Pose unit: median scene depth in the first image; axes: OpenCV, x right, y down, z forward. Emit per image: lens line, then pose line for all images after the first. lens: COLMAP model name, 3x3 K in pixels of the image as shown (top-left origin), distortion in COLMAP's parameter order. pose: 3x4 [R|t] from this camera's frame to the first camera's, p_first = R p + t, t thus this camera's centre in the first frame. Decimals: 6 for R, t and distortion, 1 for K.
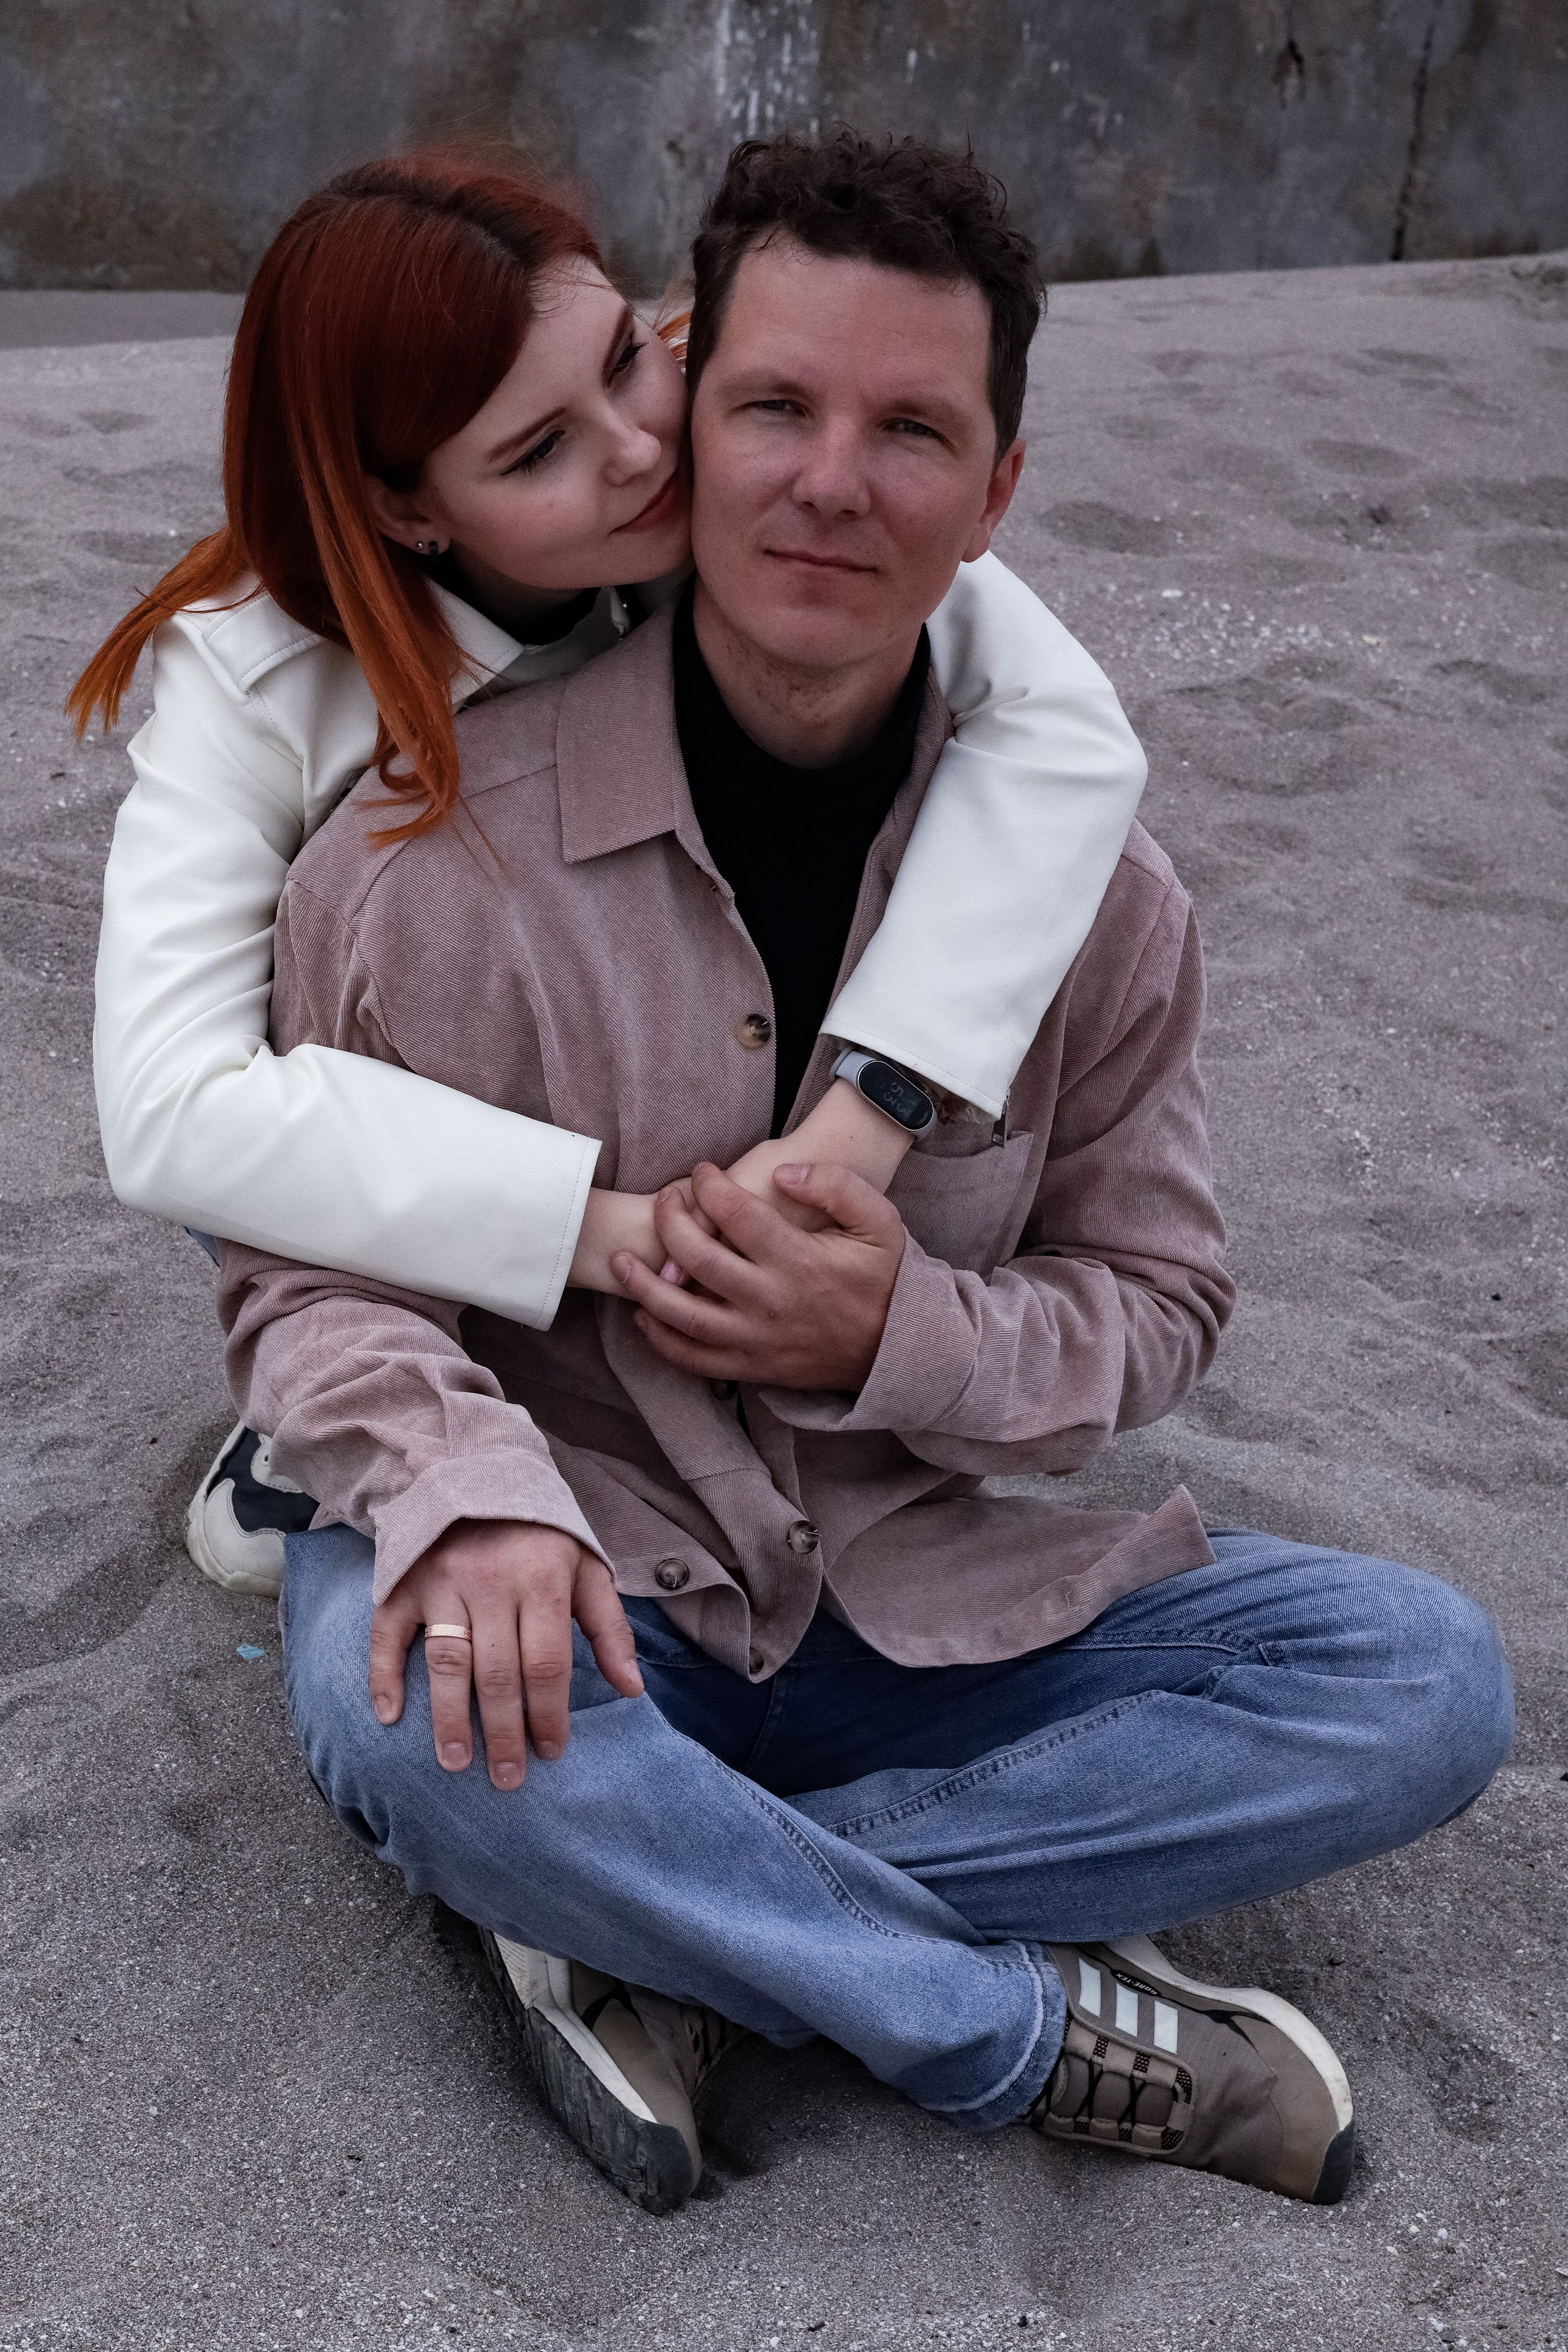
lens RADIAL K [[5323.7, 0, 778.1], [0, 5323.7, 1178.0], [0, 0, 1]] dist [0.058035, -0.138198]
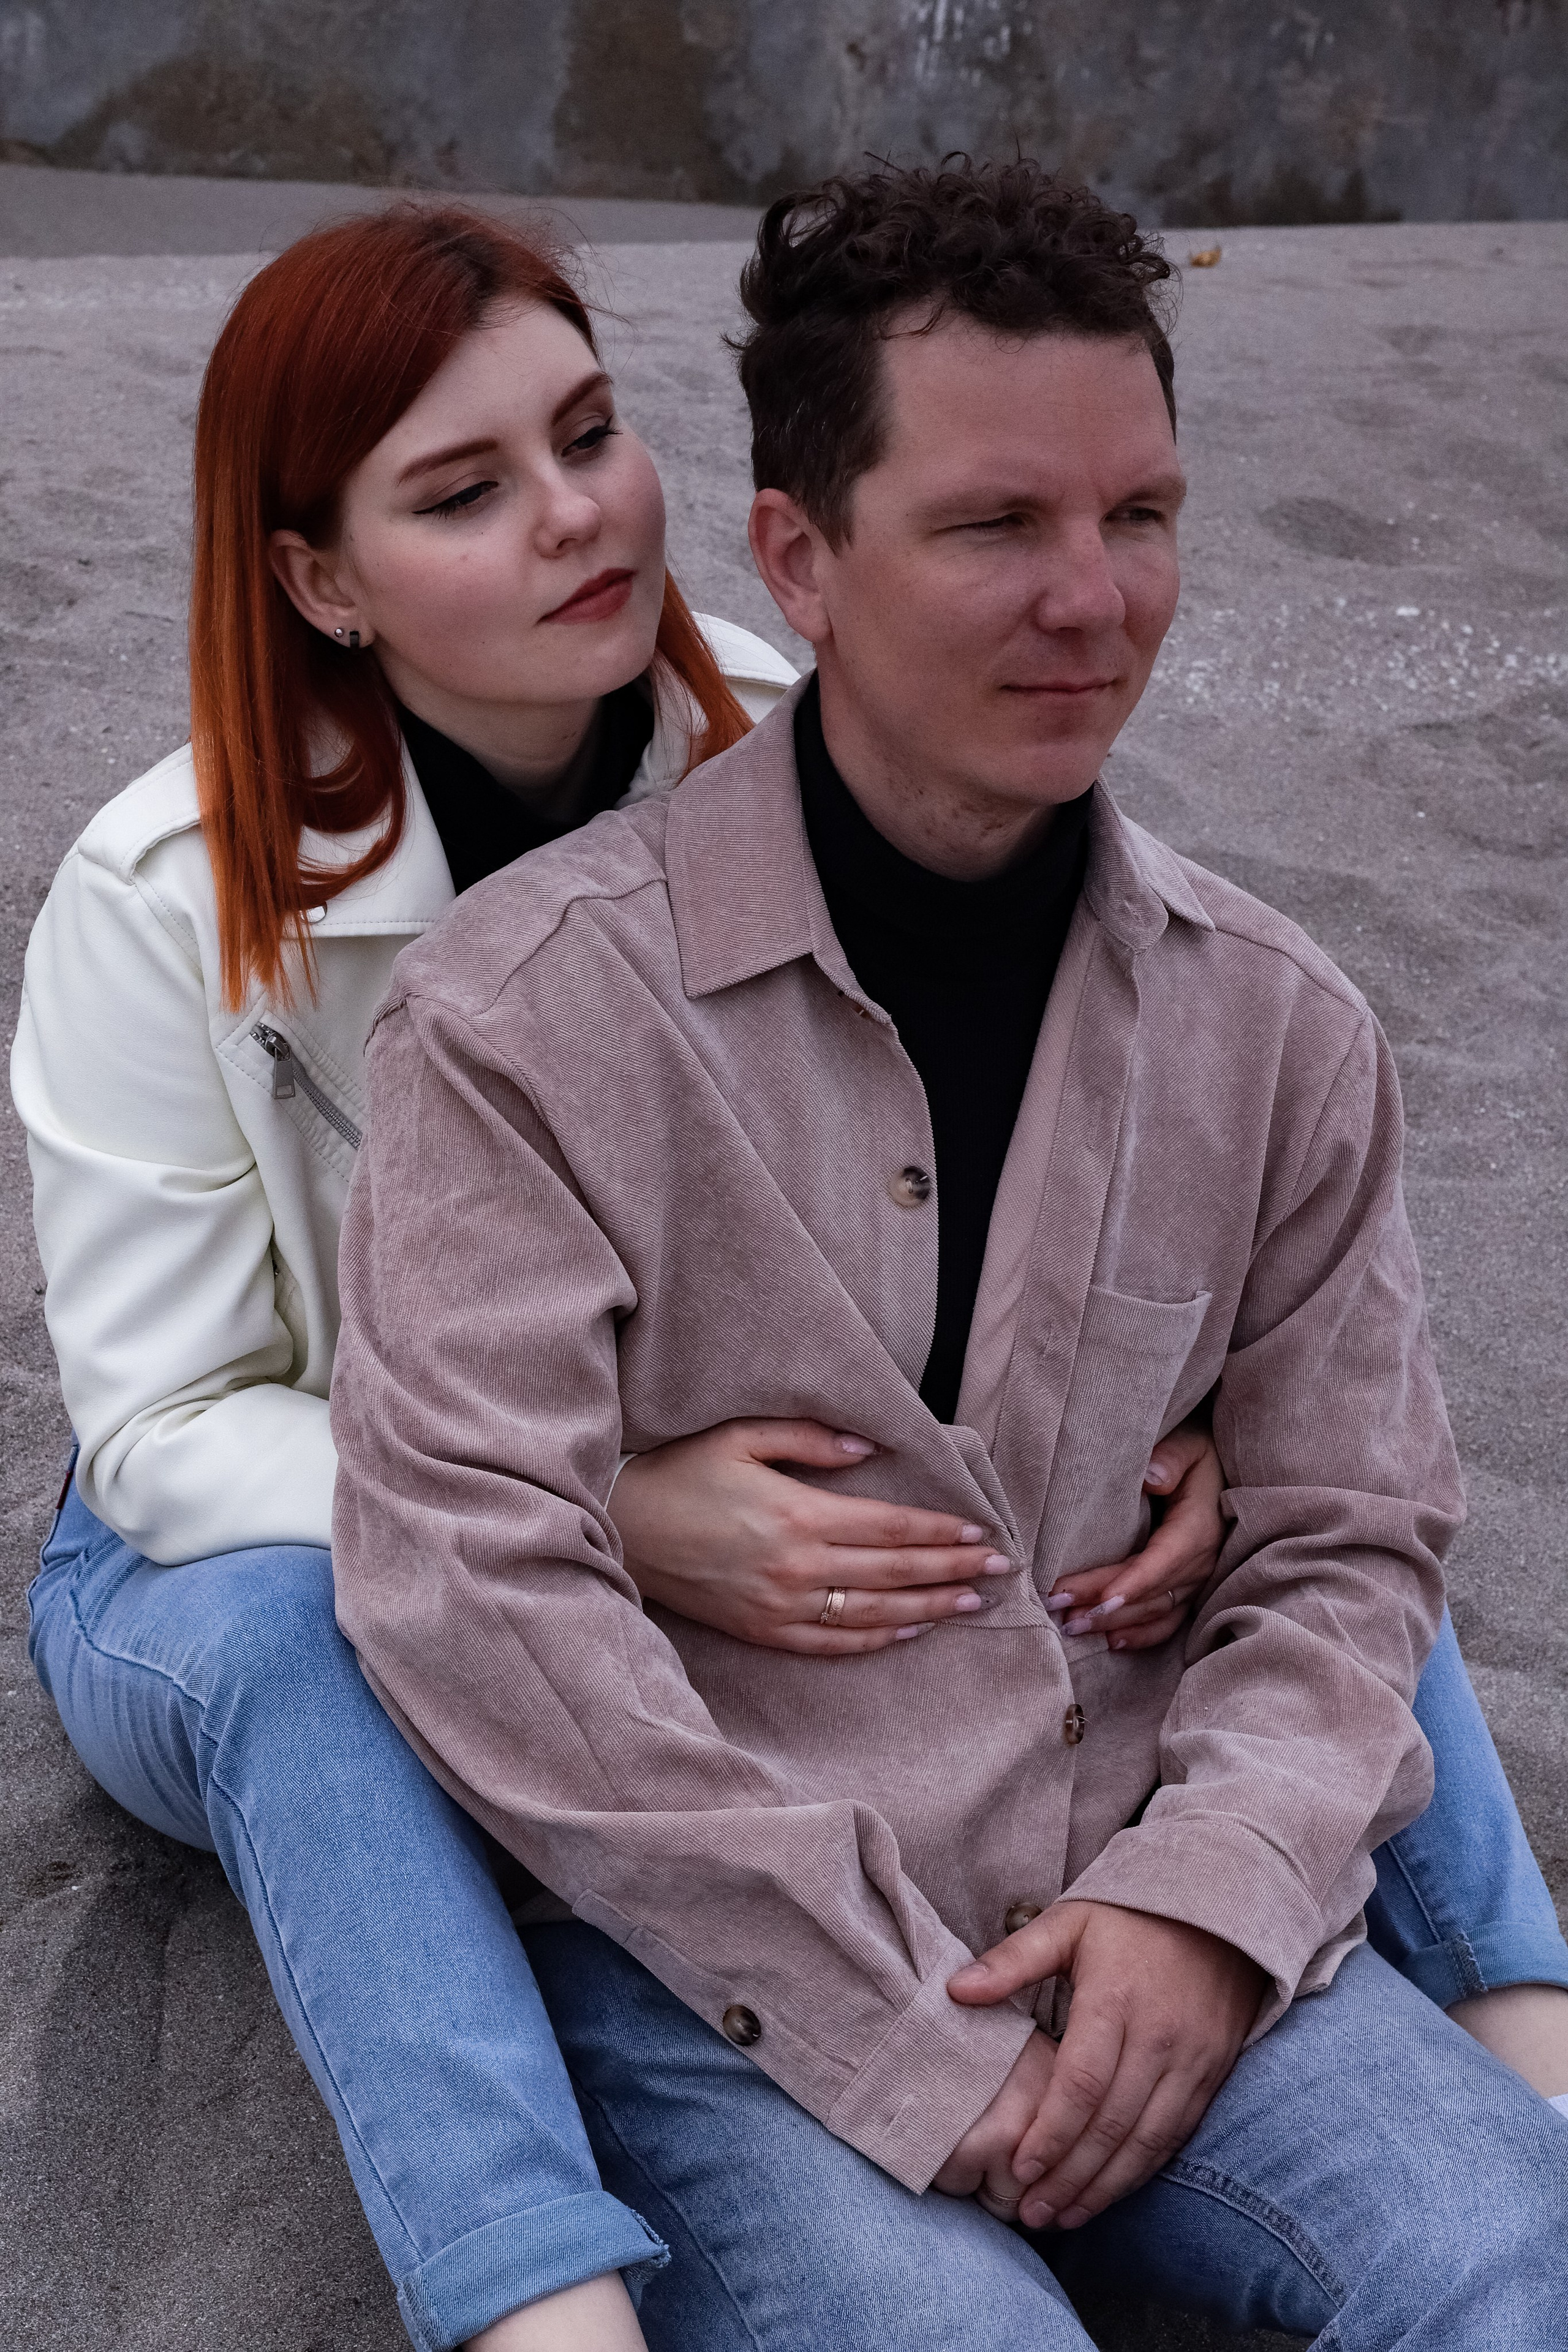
lens RADIAL K [[5323.7, 0, 778.1], [0, 5323.7, 1178.0], [0, 0, 1]] dist [0.058035, -0.138198]
pose [[0.998559, 0.051059, -0.016518, -0.012573], [-0.050610, 0.998366, 0.026521, -0.034765], [0.017845, -0.025646, 0.999512, 0.106215]]
